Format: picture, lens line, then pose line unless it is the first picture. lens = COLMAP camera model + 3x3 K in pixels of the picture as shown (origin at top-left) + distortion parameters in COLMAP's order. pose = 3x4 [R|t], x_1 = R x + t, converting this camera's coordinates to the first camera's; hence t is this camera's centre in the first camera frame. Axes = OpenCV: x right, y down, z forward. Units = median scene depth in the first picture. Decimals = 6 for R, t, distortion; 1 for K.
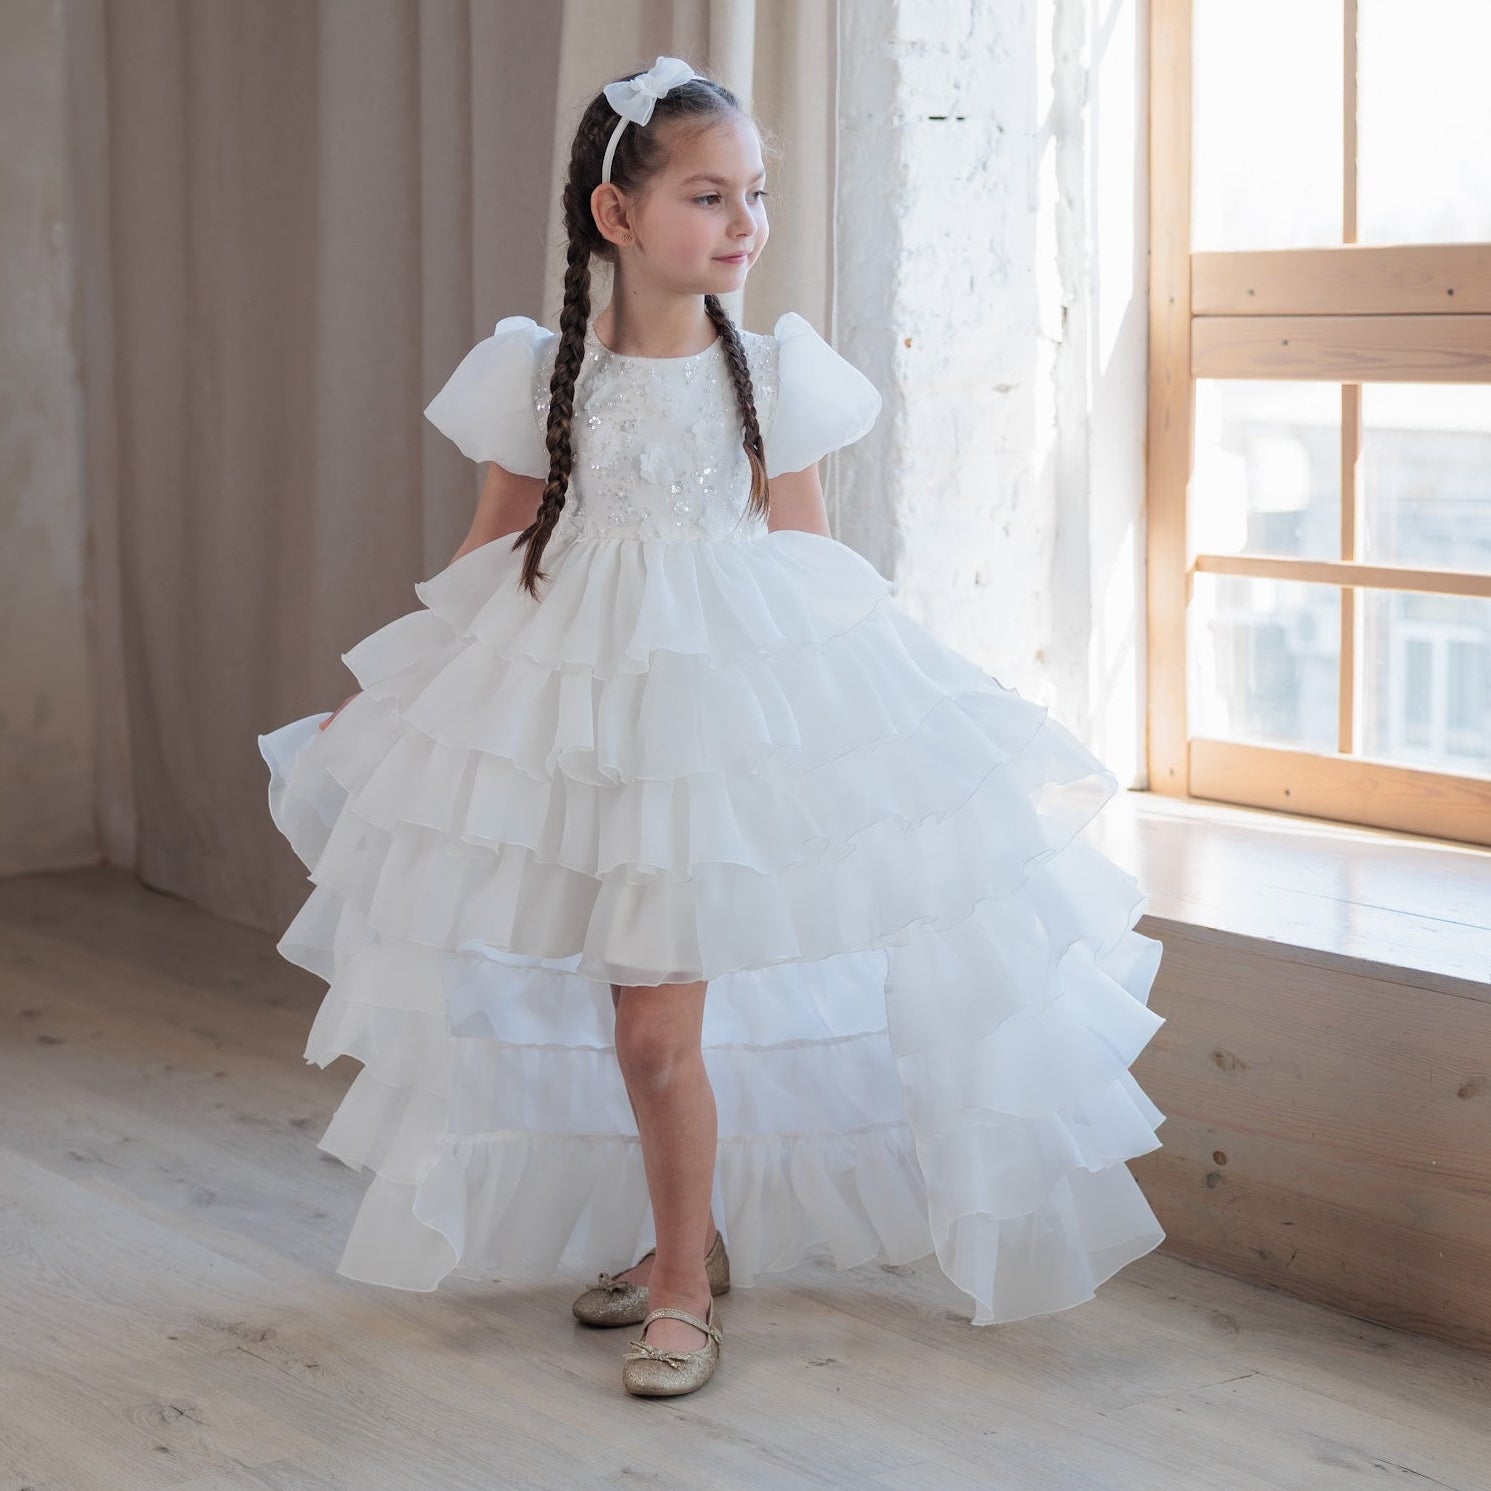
lens RADIAL K [[3117.9, 0, 712.6], [0, 3117.9, 767.2], [0, 0, 1]] dist [0.000558, 0.000000]
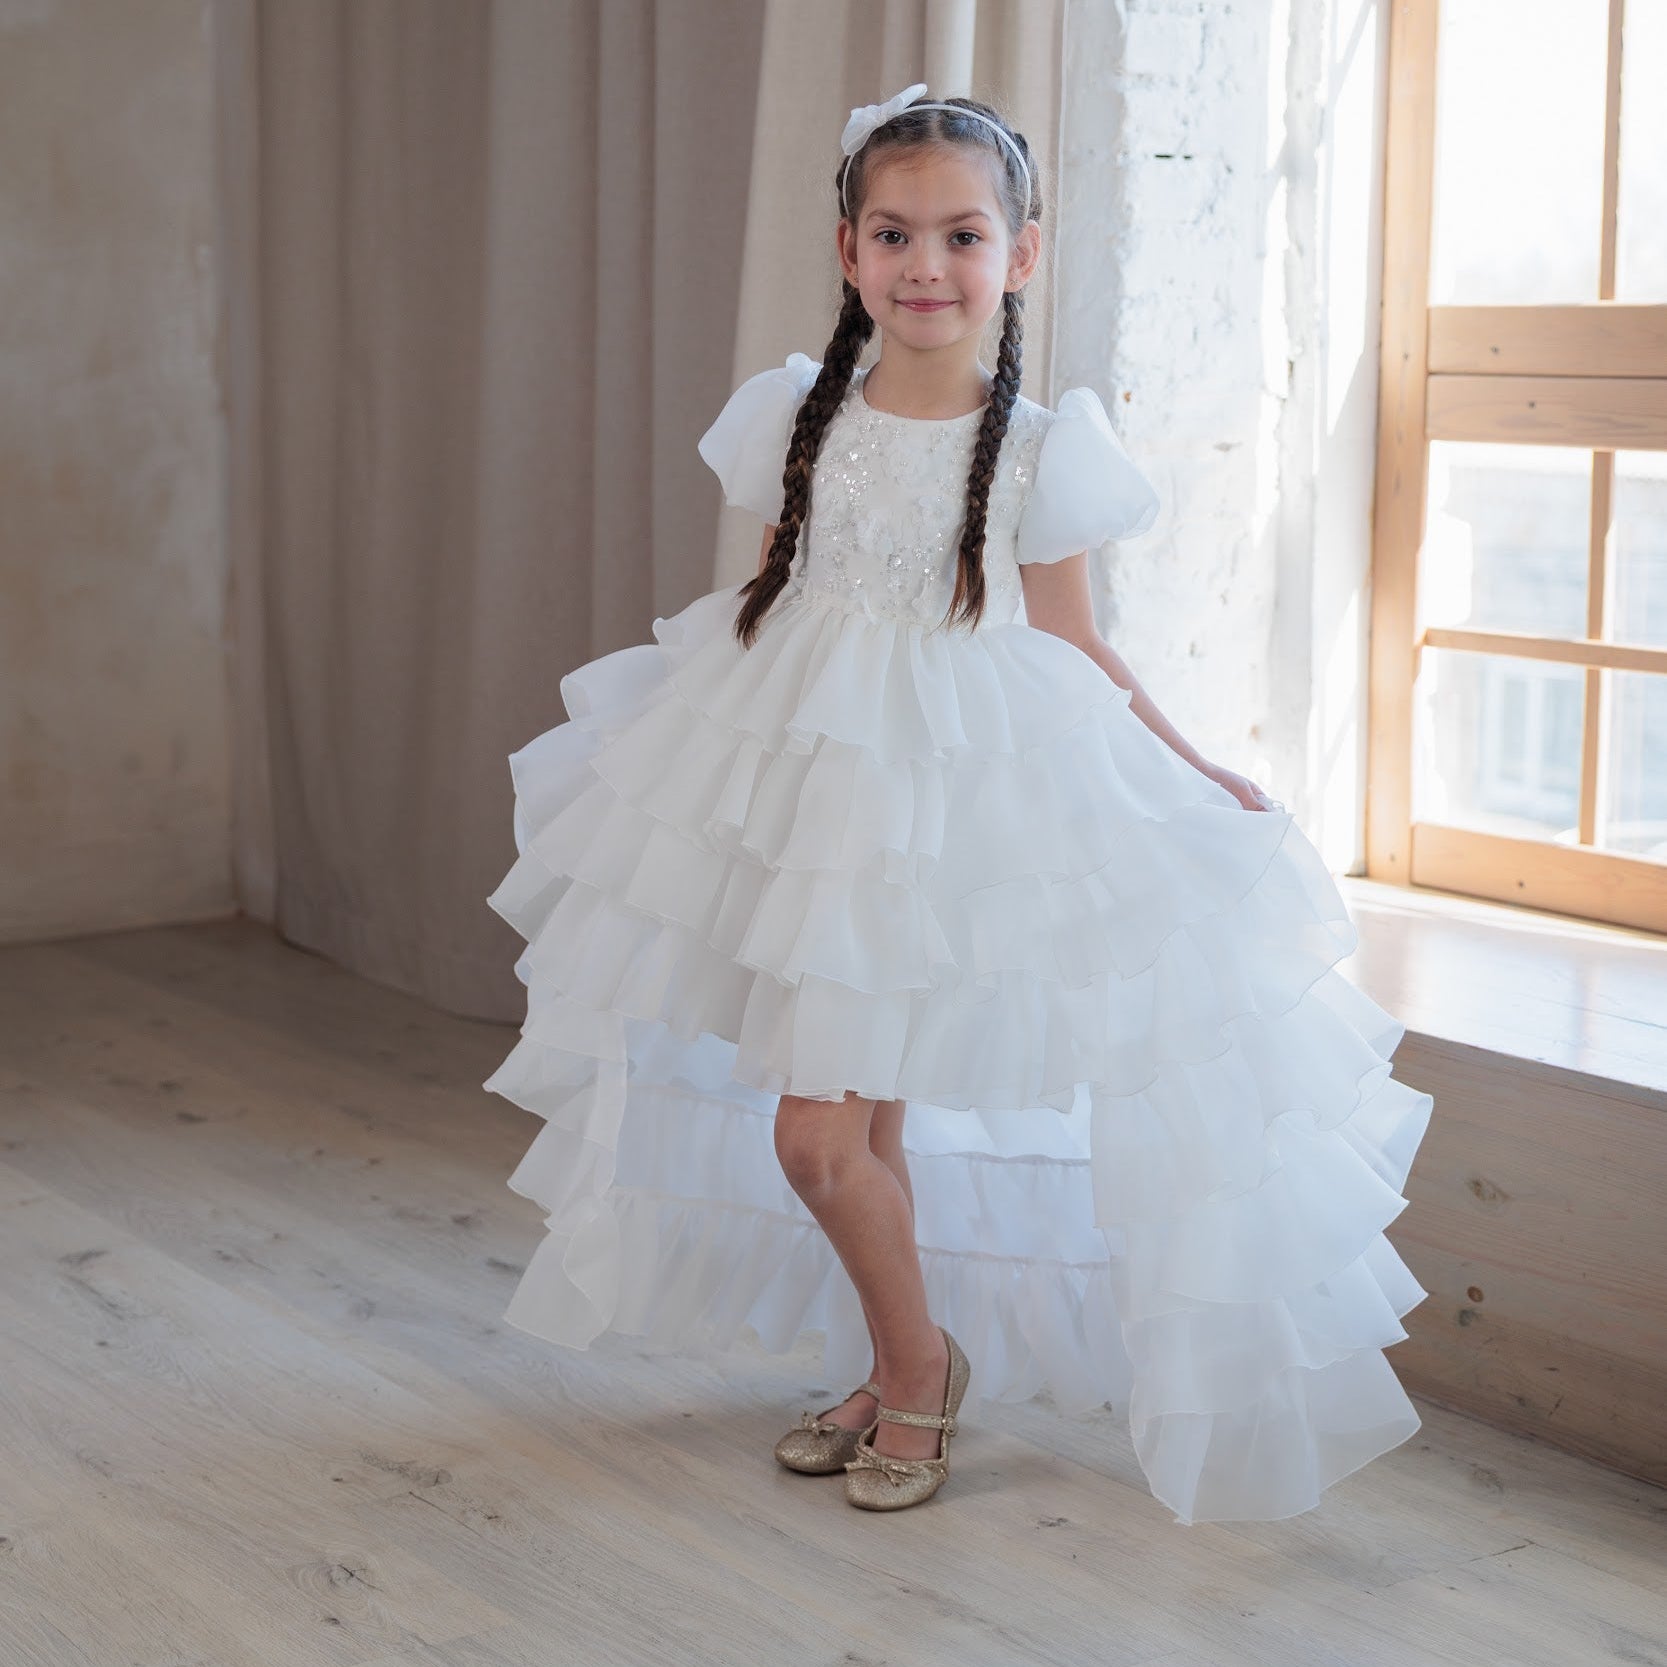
lens RADIAL K [[3096.2, 0, 864.3], [0, 3096.2, 833.5], [0, 0, 1]] dist [0.011310, 0.000000]
pose [[0.999745, 0.018336, 0.013211, -0.025776], [-0.018491, 0.999760, 0.011756, -0.014499], [-0.012992, -0.011998, 0.999844, 0.070166]]
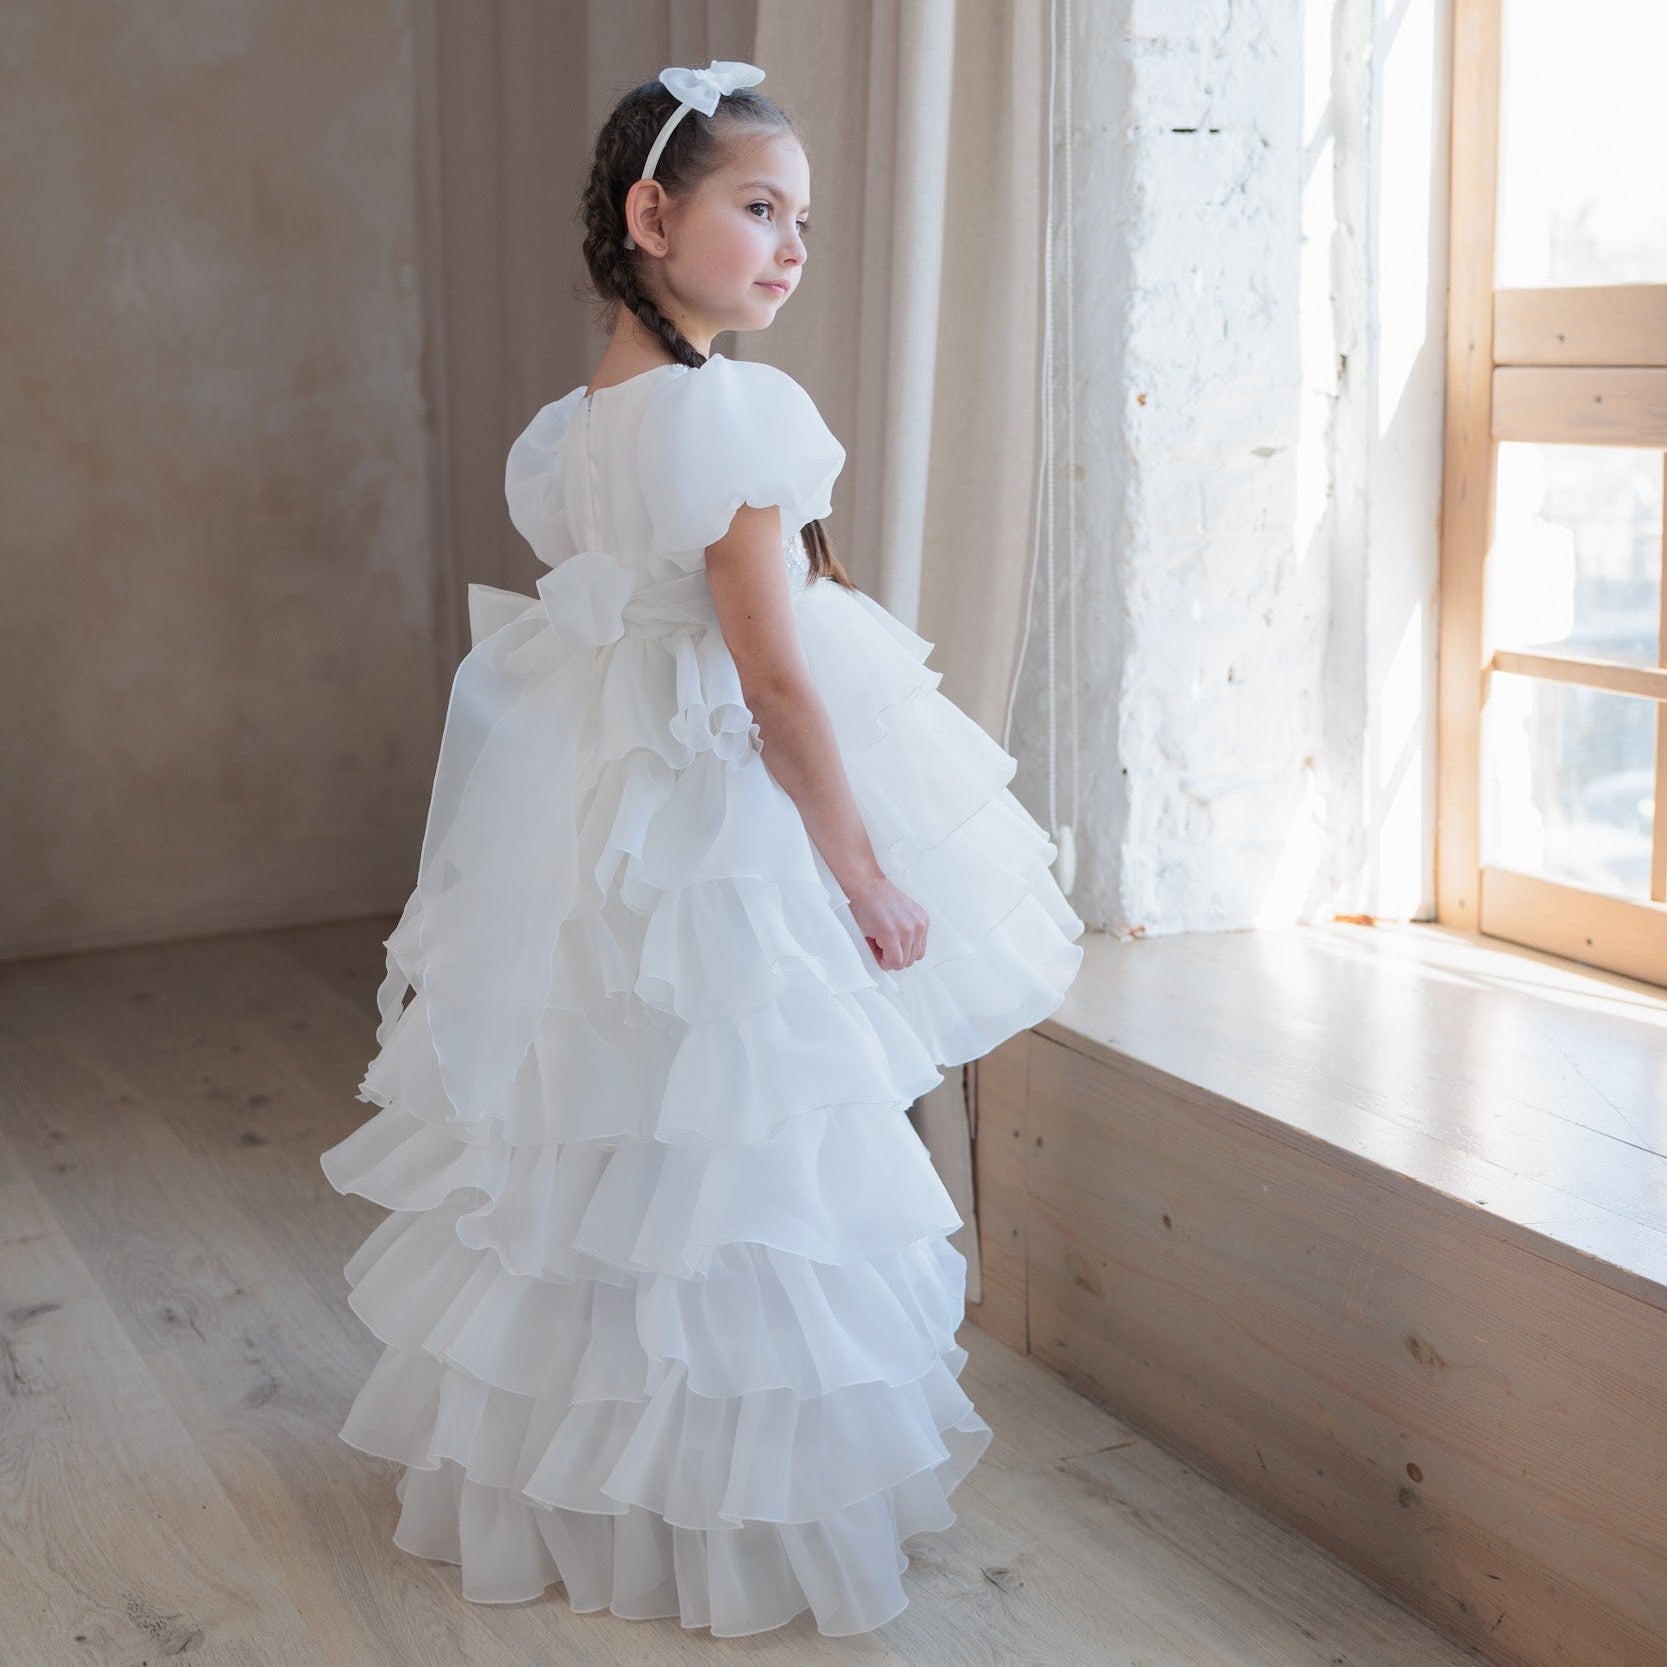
lens RADIAL K [[2683.1, 0, 834.0], [0, 2683.1, 843.6], [0, 0, 1]] dist [0.013501, 0.000000]
pose [[0.987636, 0.026340, -0.154537, 0.094872], [-0.020307, 0.998974, 0.040490, -0.042923], [0.155445, -0.036851, 0.987157, 0.259910]]
